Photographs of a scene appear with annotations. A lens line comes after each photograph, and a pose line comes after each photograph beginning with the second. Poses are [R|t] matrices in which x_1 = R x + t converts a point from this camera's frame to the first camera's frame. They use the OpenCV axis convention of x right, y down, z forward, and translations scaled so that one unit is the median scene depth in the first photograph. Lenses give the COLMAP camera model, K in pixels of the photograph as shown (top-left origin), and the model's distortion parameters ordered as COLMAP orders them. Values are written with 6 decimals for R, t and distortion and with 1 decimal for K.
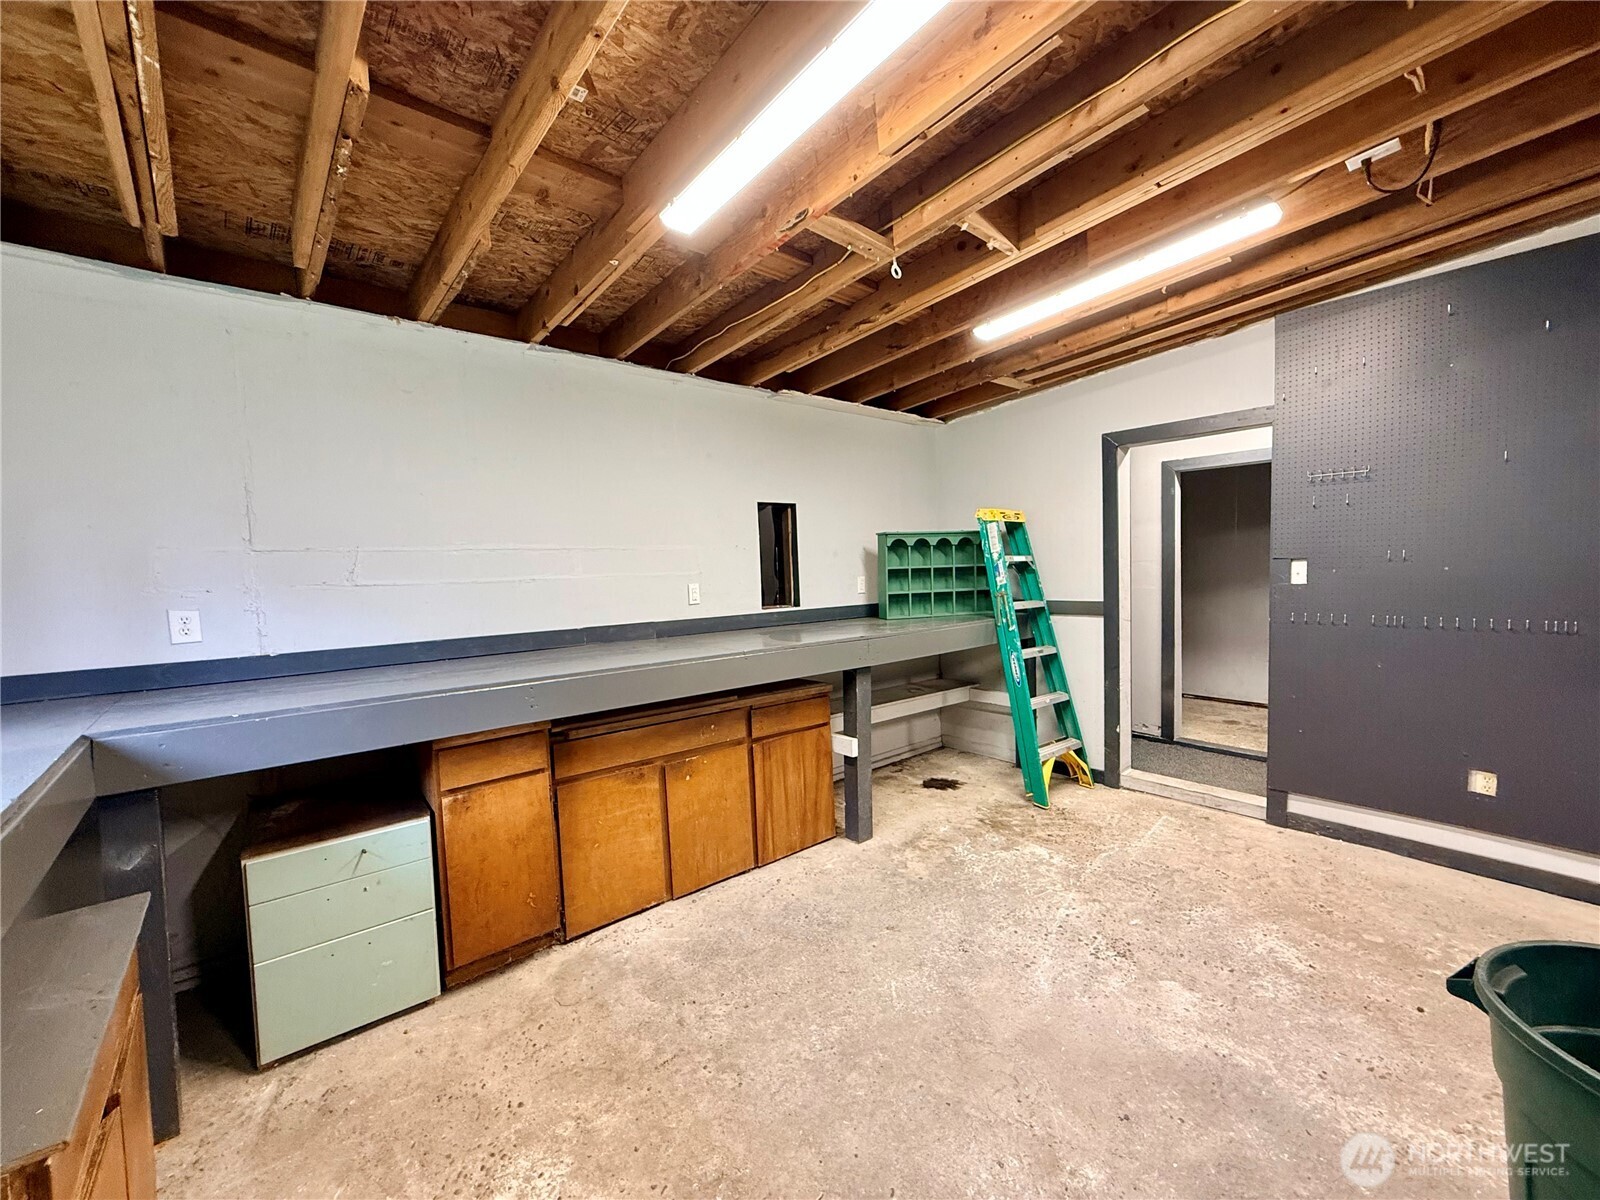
lens RADIAL K [[638.8, 0, 796.7], [0, 638.8, 604.5], [0, 0, 1]] dist [0.001461, -0.001565]
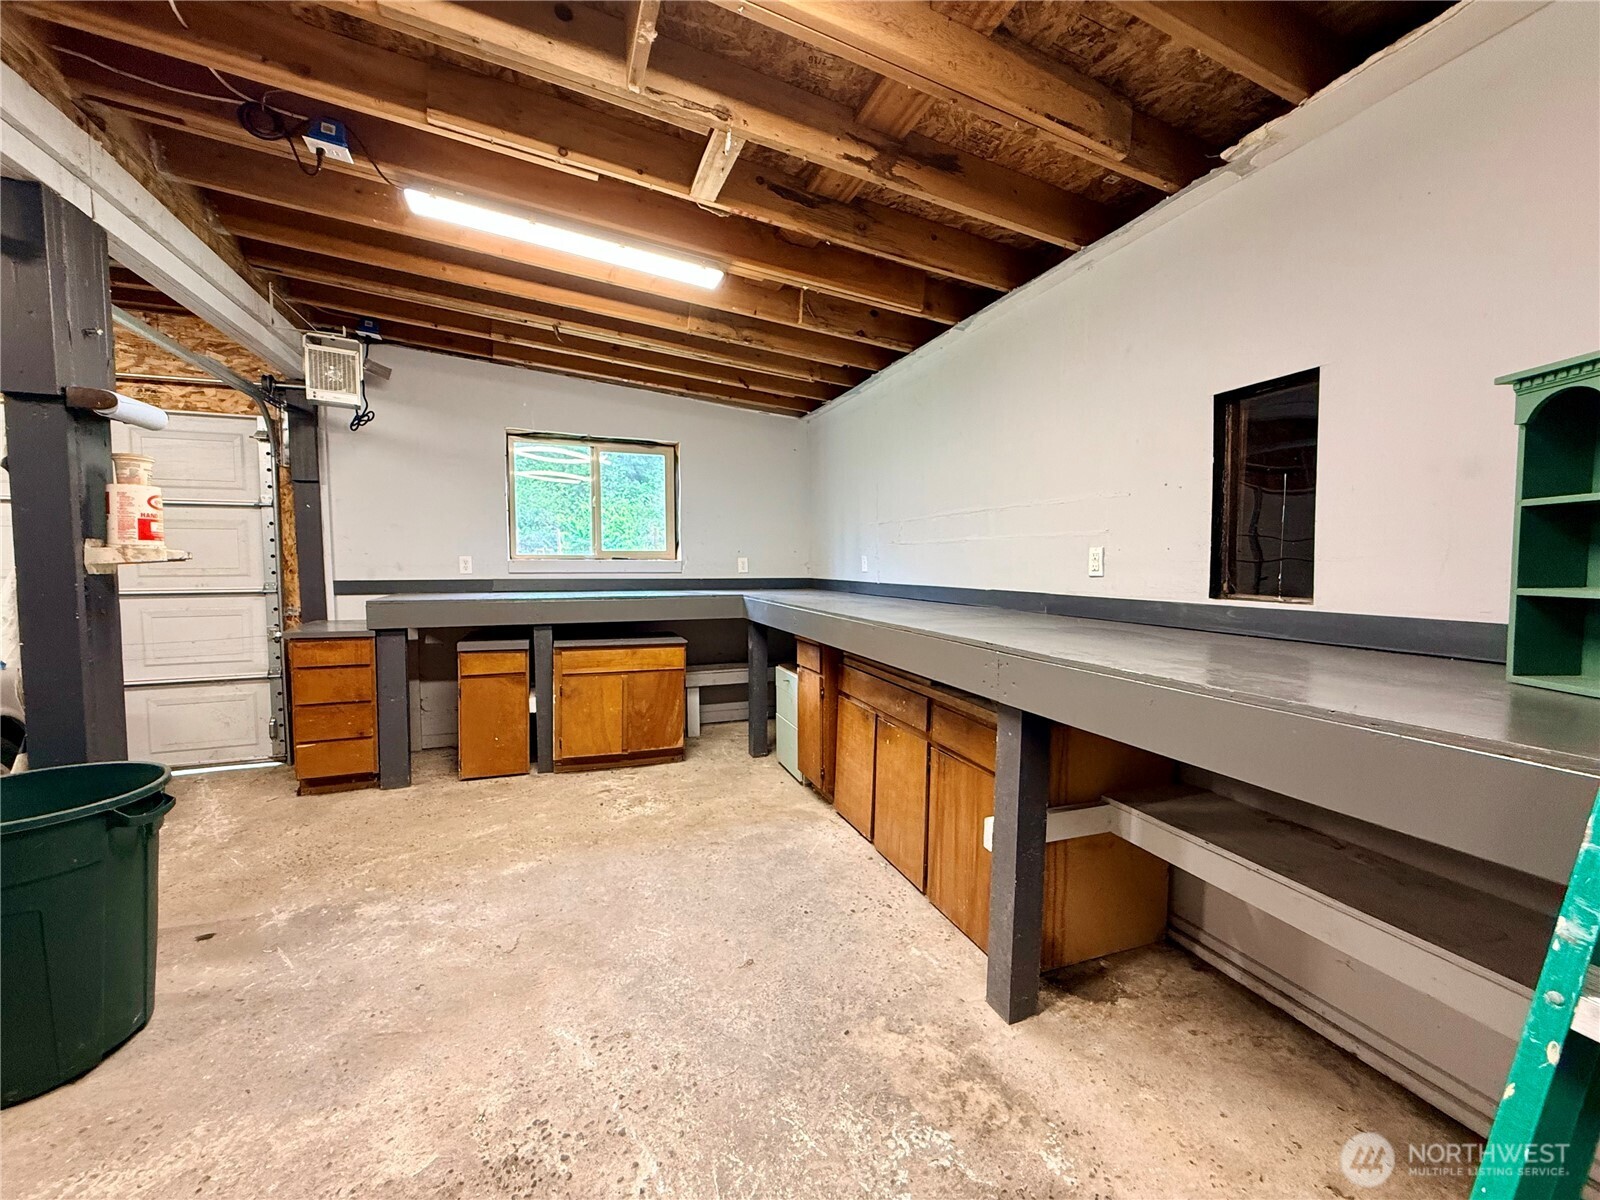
lens RADIAL K [[638.8, 0, 796.5], [0, 638.8, 599.1], [0, 0, 1]] dist [0.001461, -0.001565]
pose [[-0.345968, 0.084246, -0.934456, 0.740377], [-0.041823, 0.993586, 0.105062, -0.043150], [0.937314, 0.075430, -0.340225, 1.124062]]
